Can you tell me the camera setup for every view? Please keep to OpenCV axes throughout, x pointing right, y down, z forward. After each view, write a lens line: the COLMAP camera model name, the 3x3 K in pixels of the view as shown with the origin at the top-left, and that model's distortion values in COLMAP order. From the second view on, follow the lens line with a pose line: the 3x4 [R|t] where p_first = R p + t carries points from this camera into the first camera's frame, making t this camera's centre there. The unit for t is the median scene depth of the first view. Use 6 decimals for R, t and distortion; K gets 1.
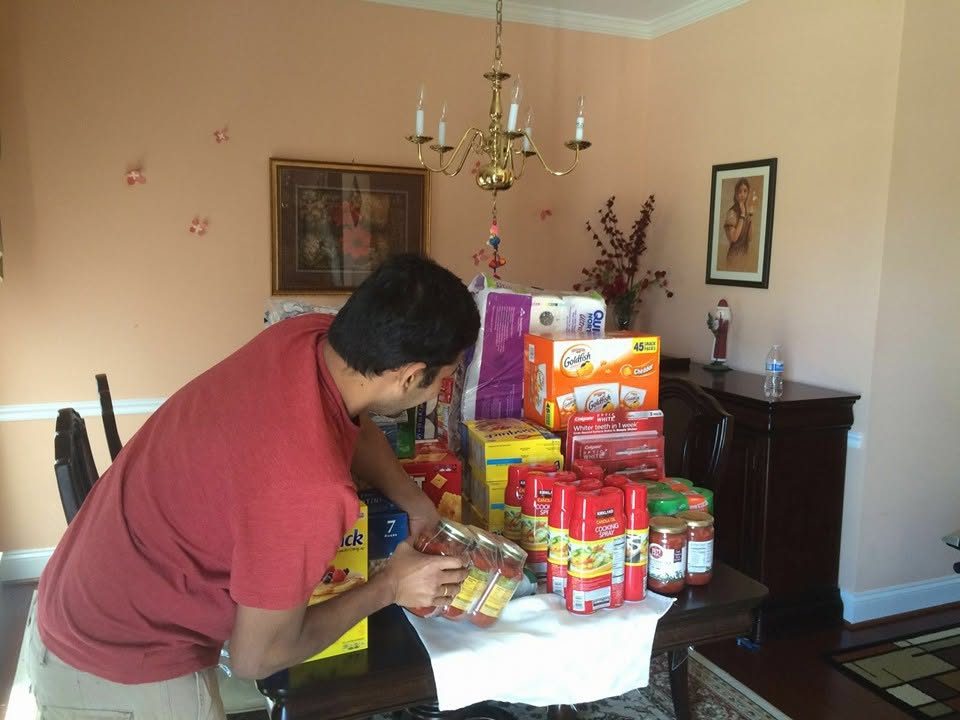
lens RADIAL K [[825.6, 0, 480.0], [0, 825.6, 360.0], [0, 0, 1]] dist [0.082701, -0.092980]
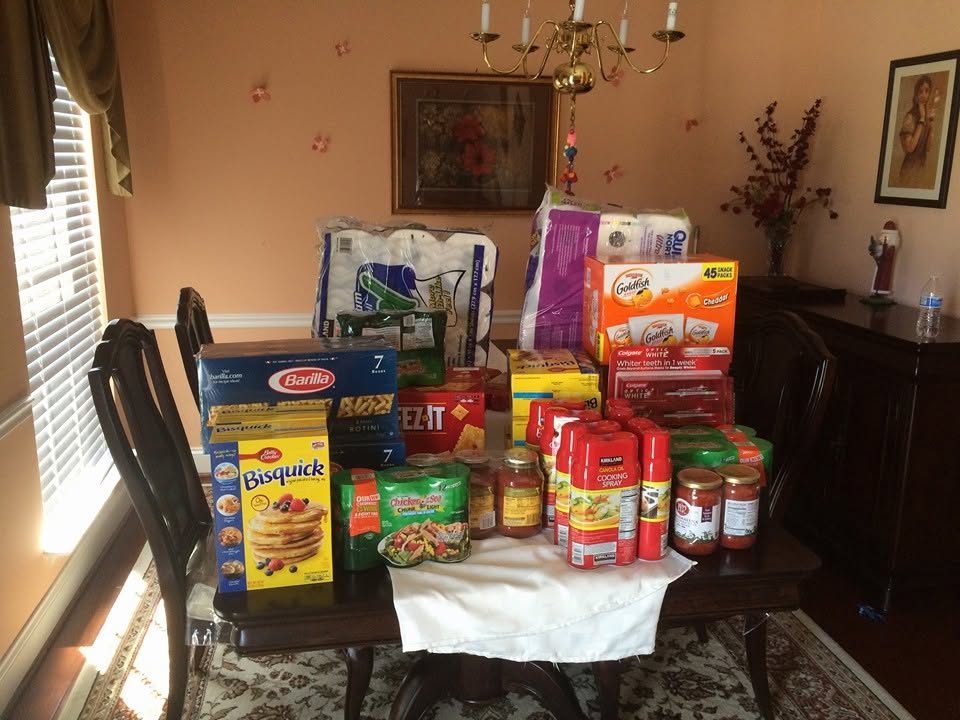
lens RADIAL K [[825.6, 0, 480.0], [0, 825.6, 360.0], [0, 0, 1]] dist [0.082701, -0.092980]
pose [[0.971461, 0.048119, -0.232268, 0.151824], [-0.026782, 0.995197, 0.094160, -0.000734], [0.235683, -0.085252, 0.968084, 0.087705]]
